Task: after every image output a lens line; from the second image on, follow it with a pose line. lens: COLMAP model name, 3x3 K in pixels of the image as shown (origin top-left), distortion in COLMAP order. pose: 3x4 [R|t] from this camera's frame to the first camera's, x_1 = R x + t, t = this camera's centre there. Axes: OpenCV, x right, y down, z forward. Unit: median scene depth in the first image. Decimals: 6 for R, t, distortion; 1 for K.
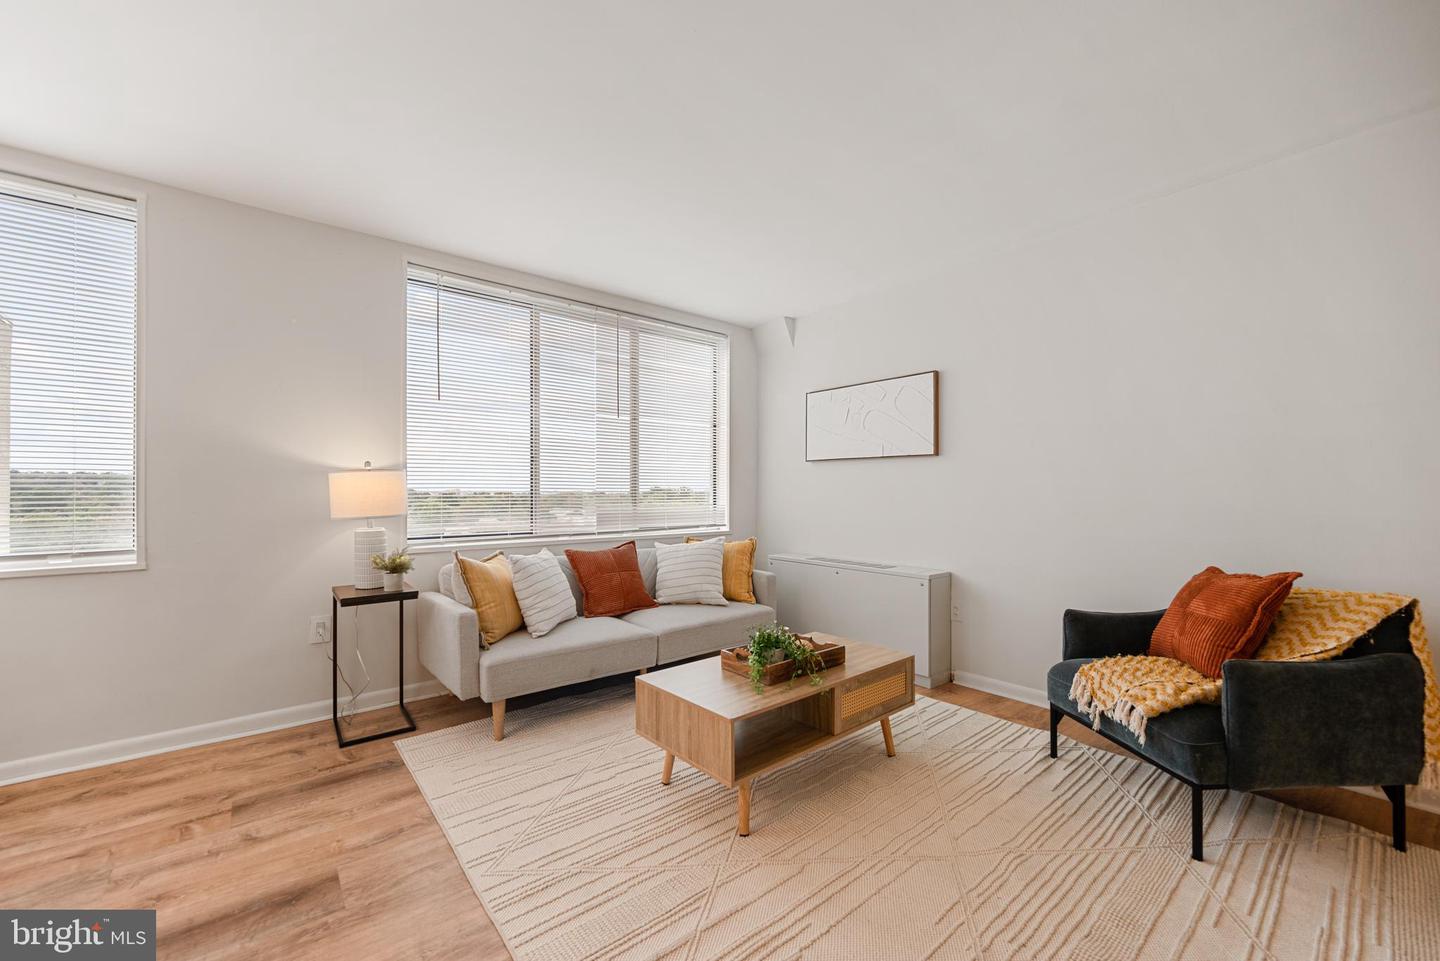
lens RADIAL K [[573.1, 0, 717.9], [0, 573.1, 483.9], [0, 0, 1]] dist [0.001961, -0.000930]
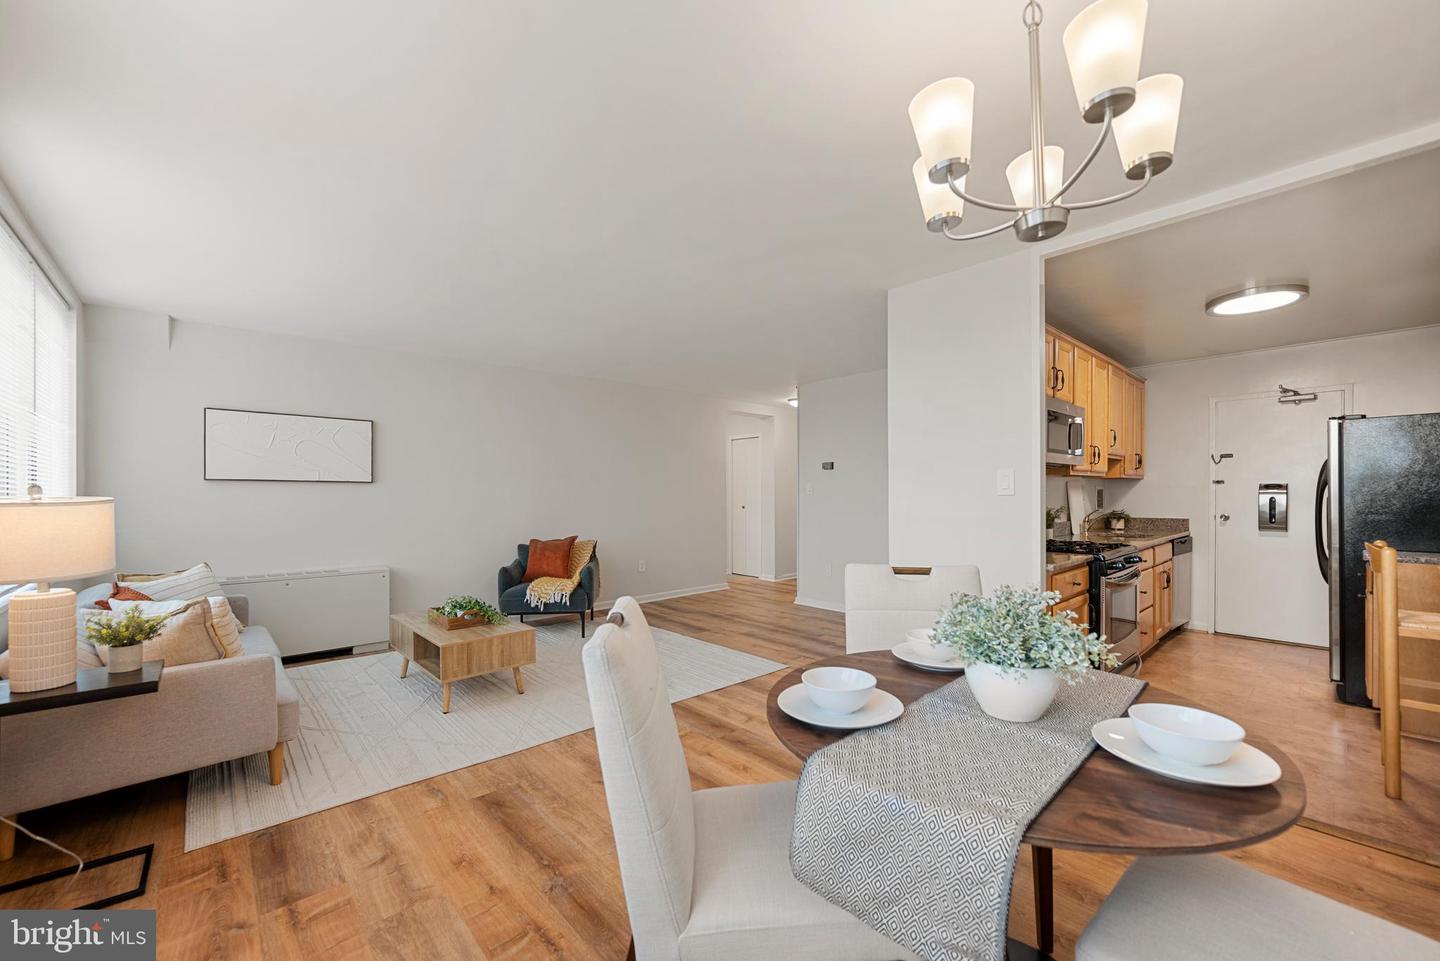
lens RADIAL K [[573.1, 0, 723.5], [0, 573.1, 494.5], [0, 0, 1]] dist [0.001961, -0.000930]
pose [[-0.050527, 0.002244, 0.998720, -1.713397], [-0.006210, 0.999977, -0.002561, -0.039393], [-0.998703, -0.006331, -0.050512, 0.399501]]
